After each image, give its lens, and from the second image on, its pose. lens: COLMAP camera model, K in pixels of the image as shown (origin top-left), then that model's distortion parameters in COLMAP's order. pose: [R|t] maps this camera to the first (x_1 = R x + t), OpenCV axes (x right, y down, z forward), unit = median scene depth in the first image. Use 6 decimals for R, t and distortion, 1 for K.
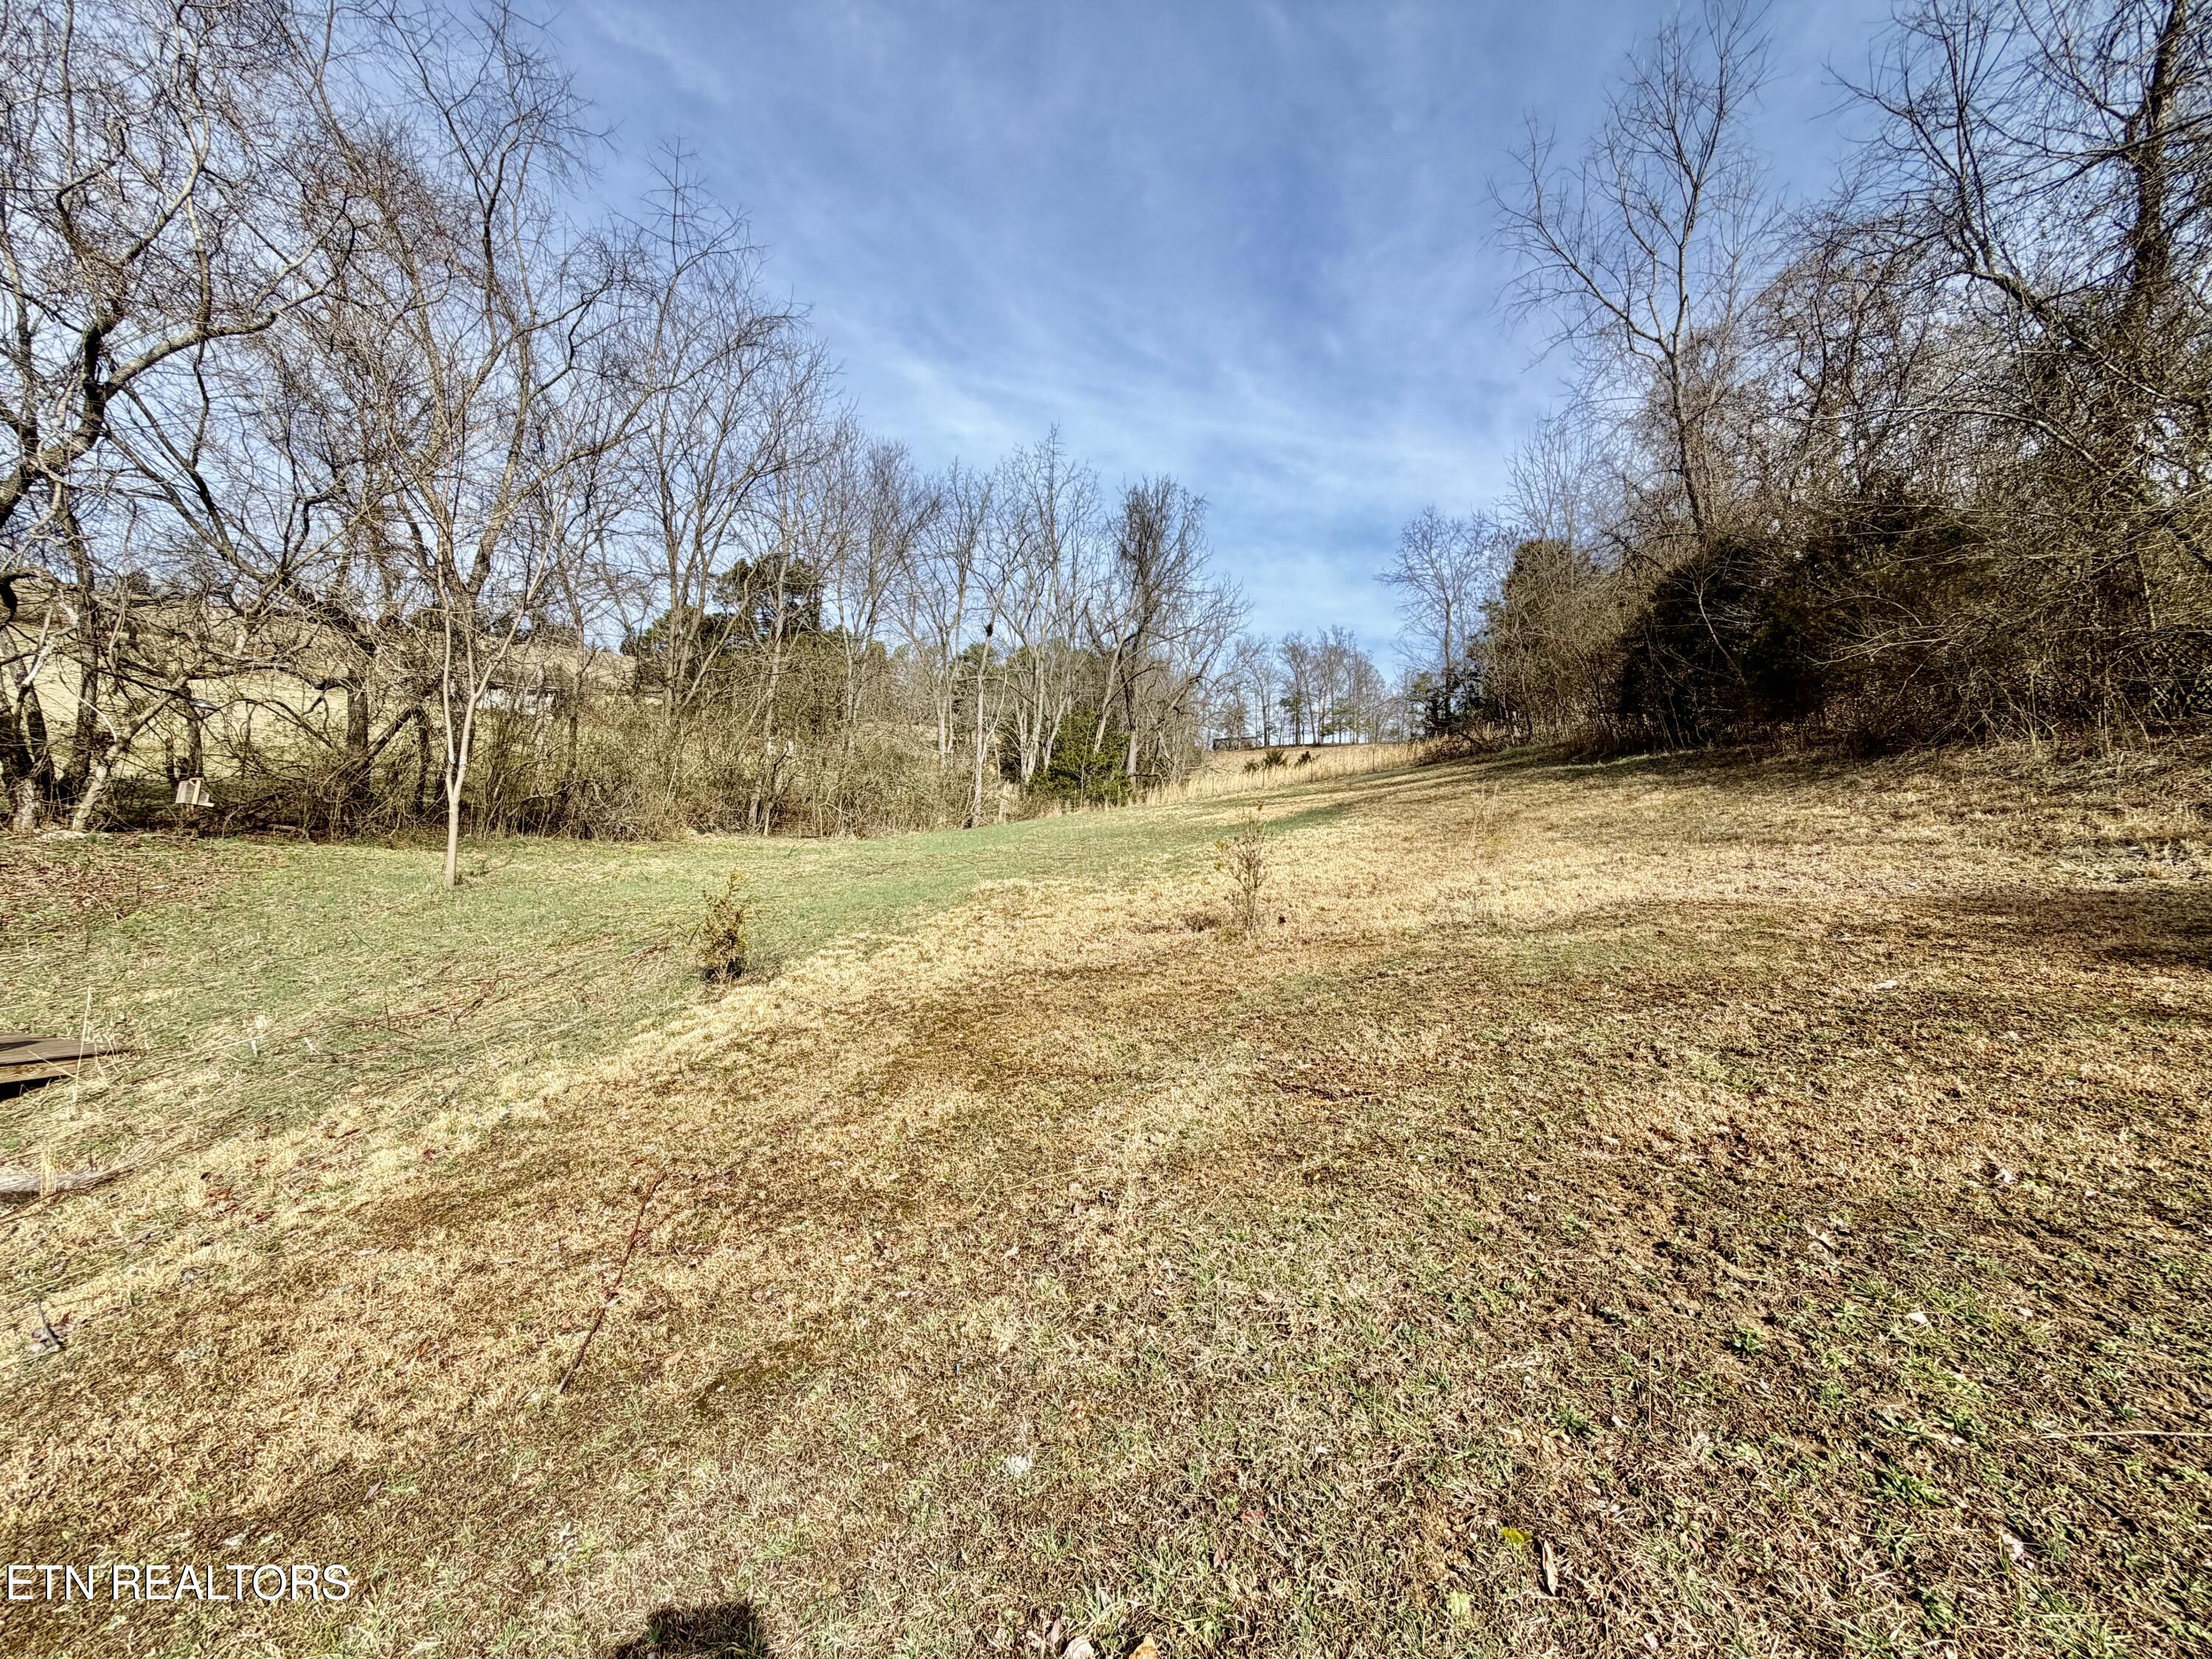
lens RADIAL K [[880.2, 0, 1100.0], [0, 880.2, 824.7], [0, 0, 1]] dist [0.001329, 0.000032]
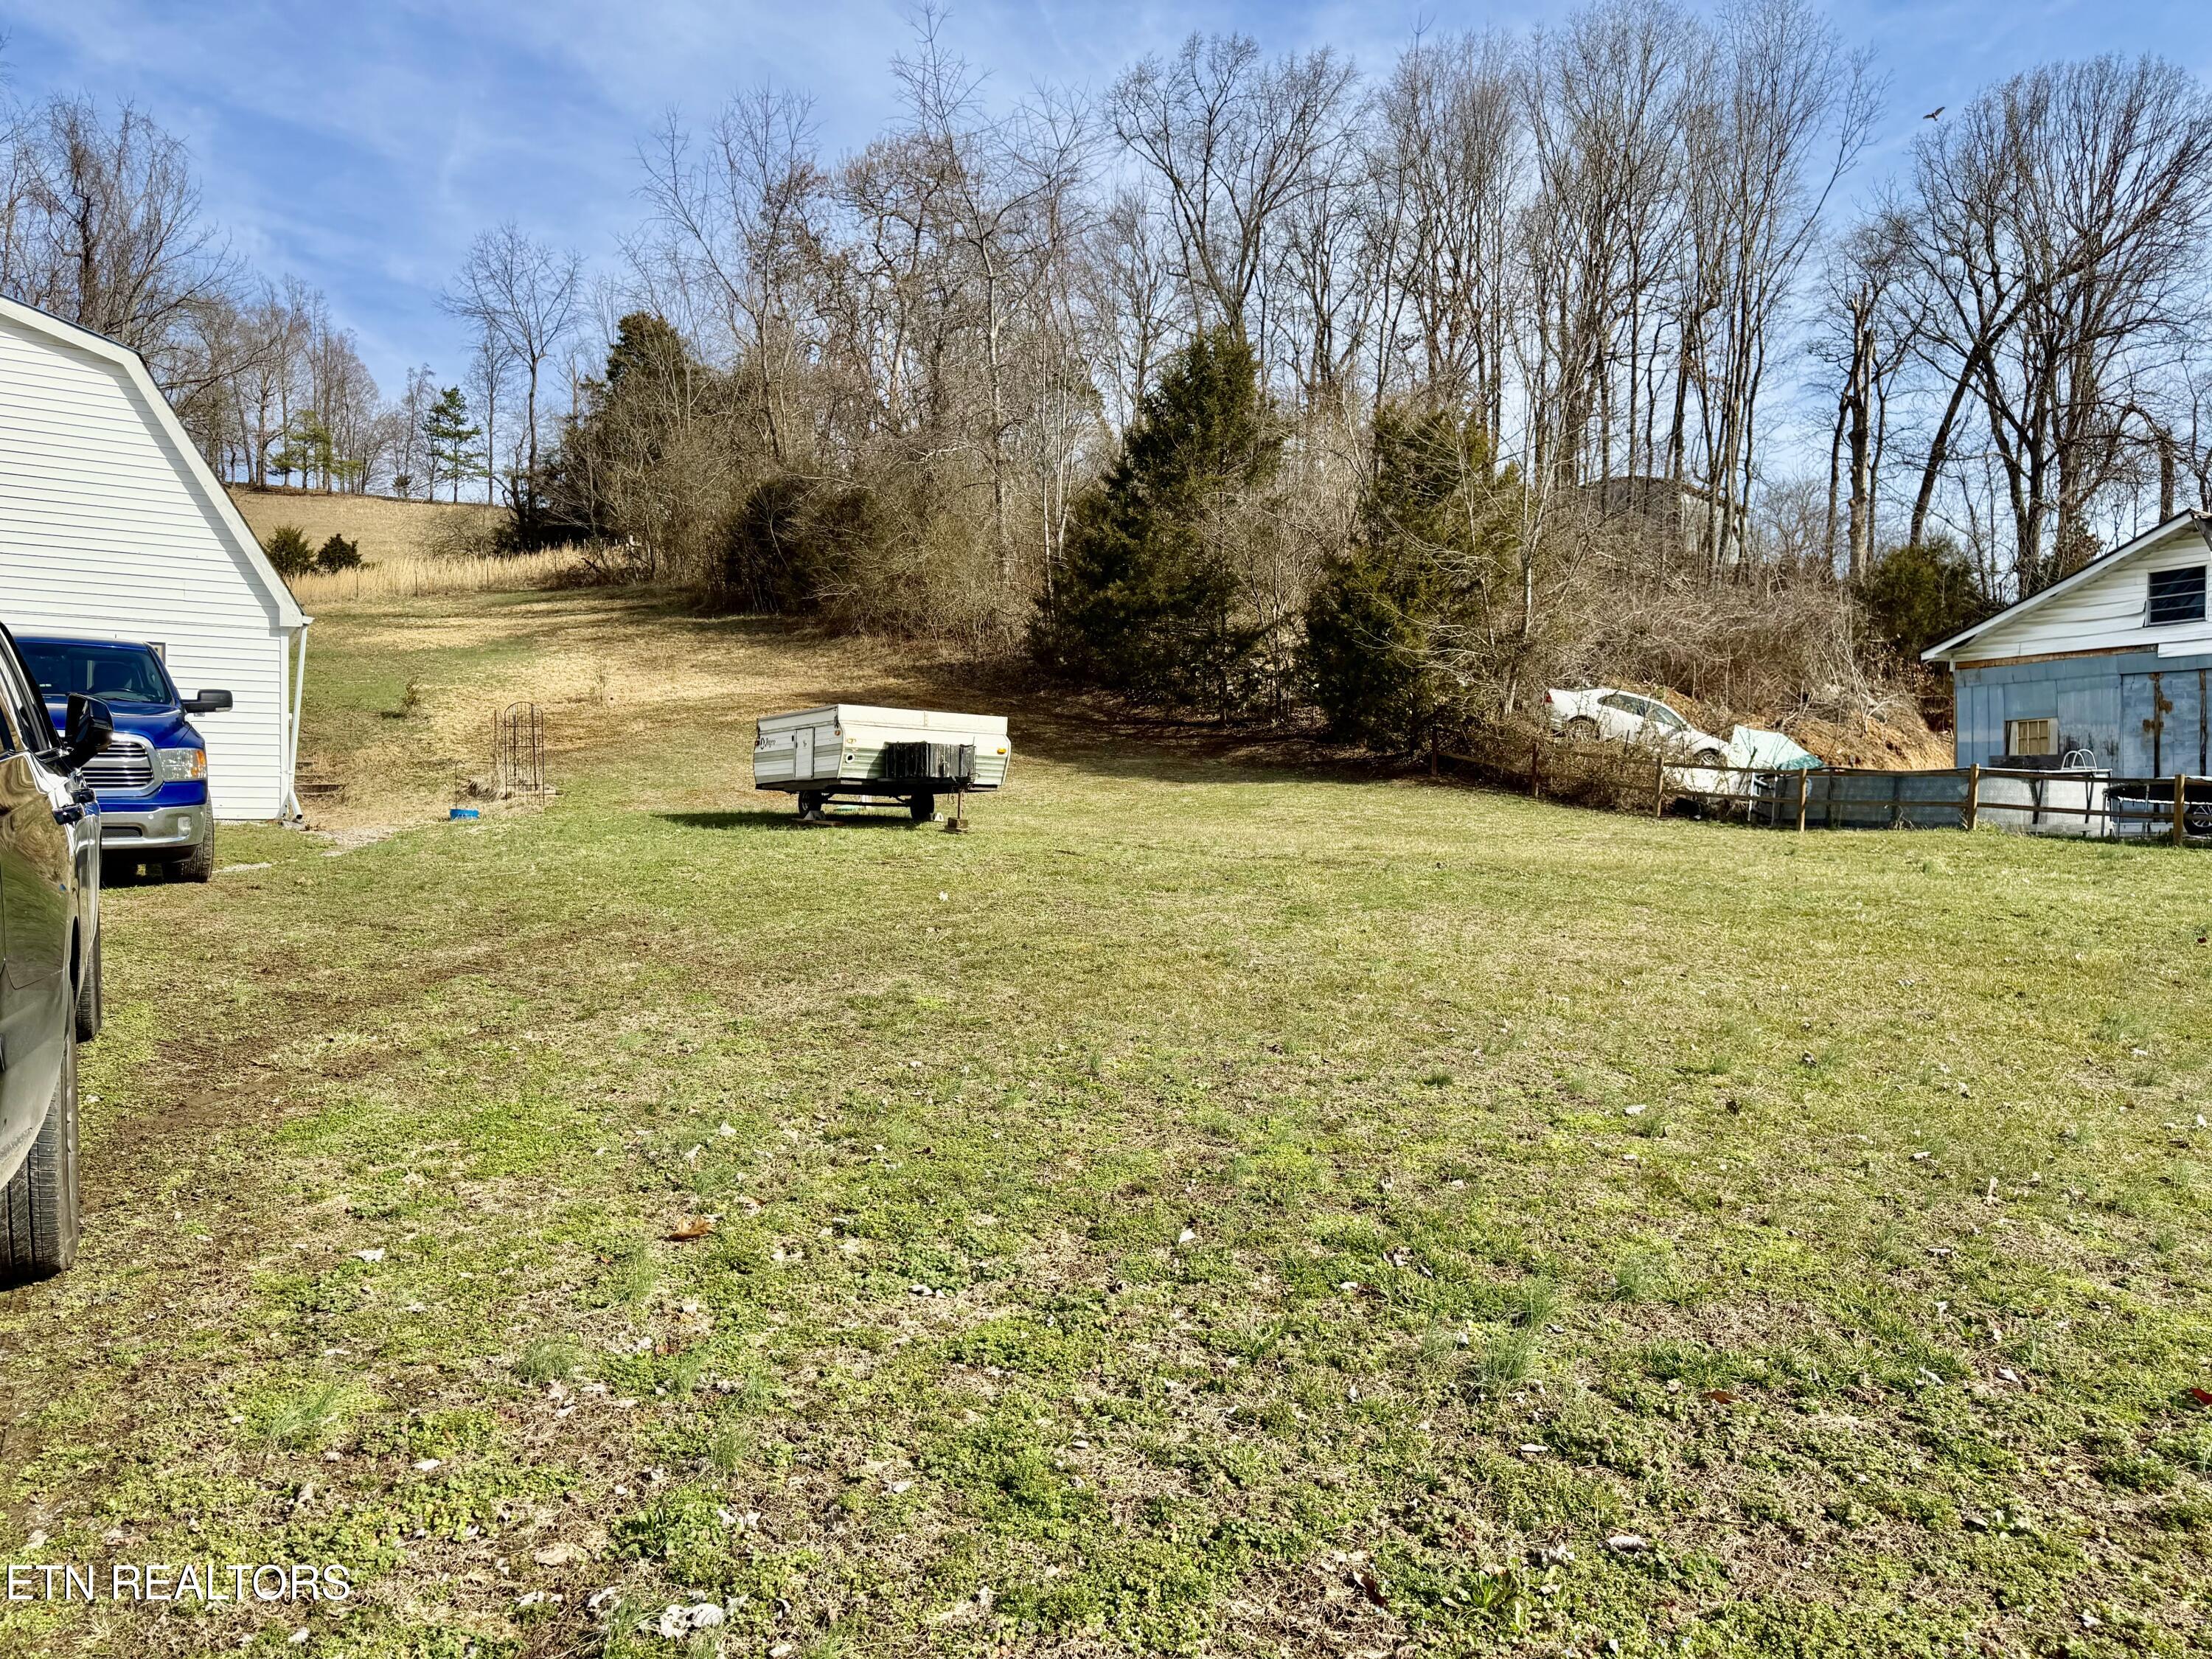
lens RADIAL K [[1545.9, 0, 1110.7], [0, 1545.9, 819.4], [0, 0, 1]] dist [0.147196, -0.255890]
pose [[0.718015, -0.041792, 0.694772, -0.767161], [-0.039839, 0.994092, 0.100968, -0.026682], [-0.694887, -0.100176, 0.712108, -1.328065]]
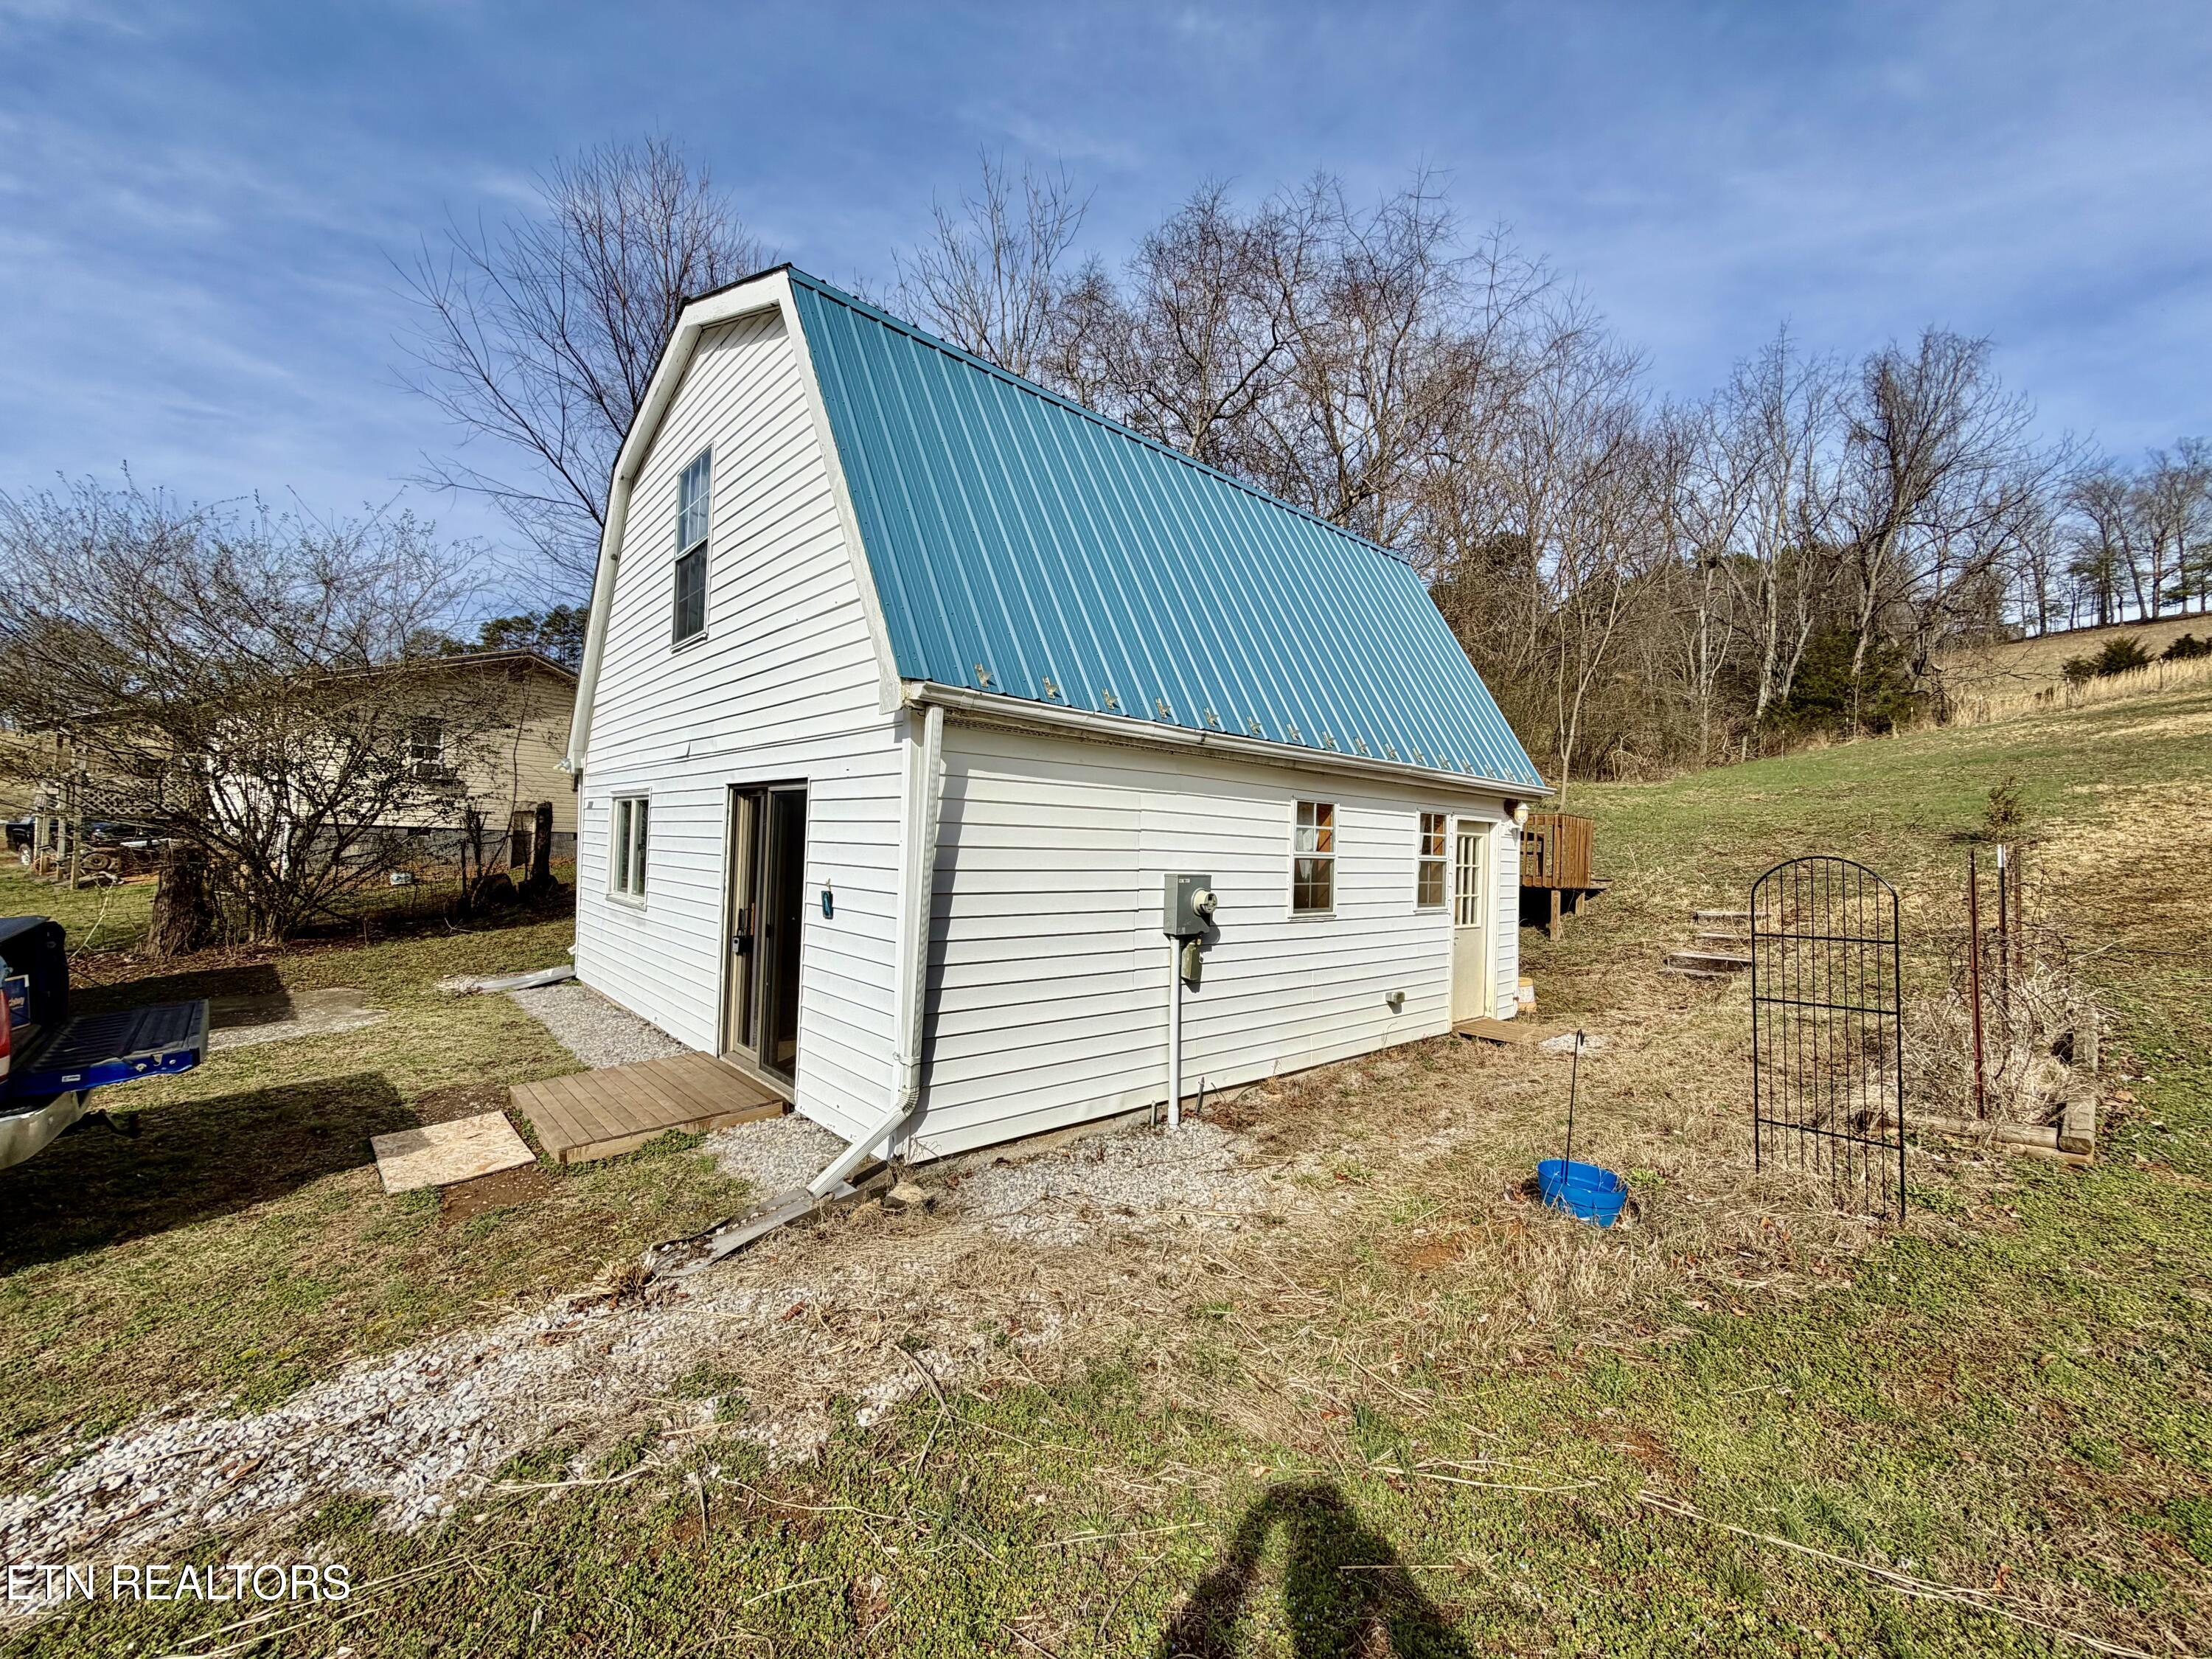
lens RADIAL K [[877.7, 0, 1099.1], [0, 877.7, 826.1], [0, 0, 1]] dist [0.000511, 0.000085]
pose [[0.813766, -0.033290, -0.580239, -0.300704], [0.061486, 0.997687, 0.028993, -0.002236], [0.577931, -0.059270, 0.813930, -0.471865]]
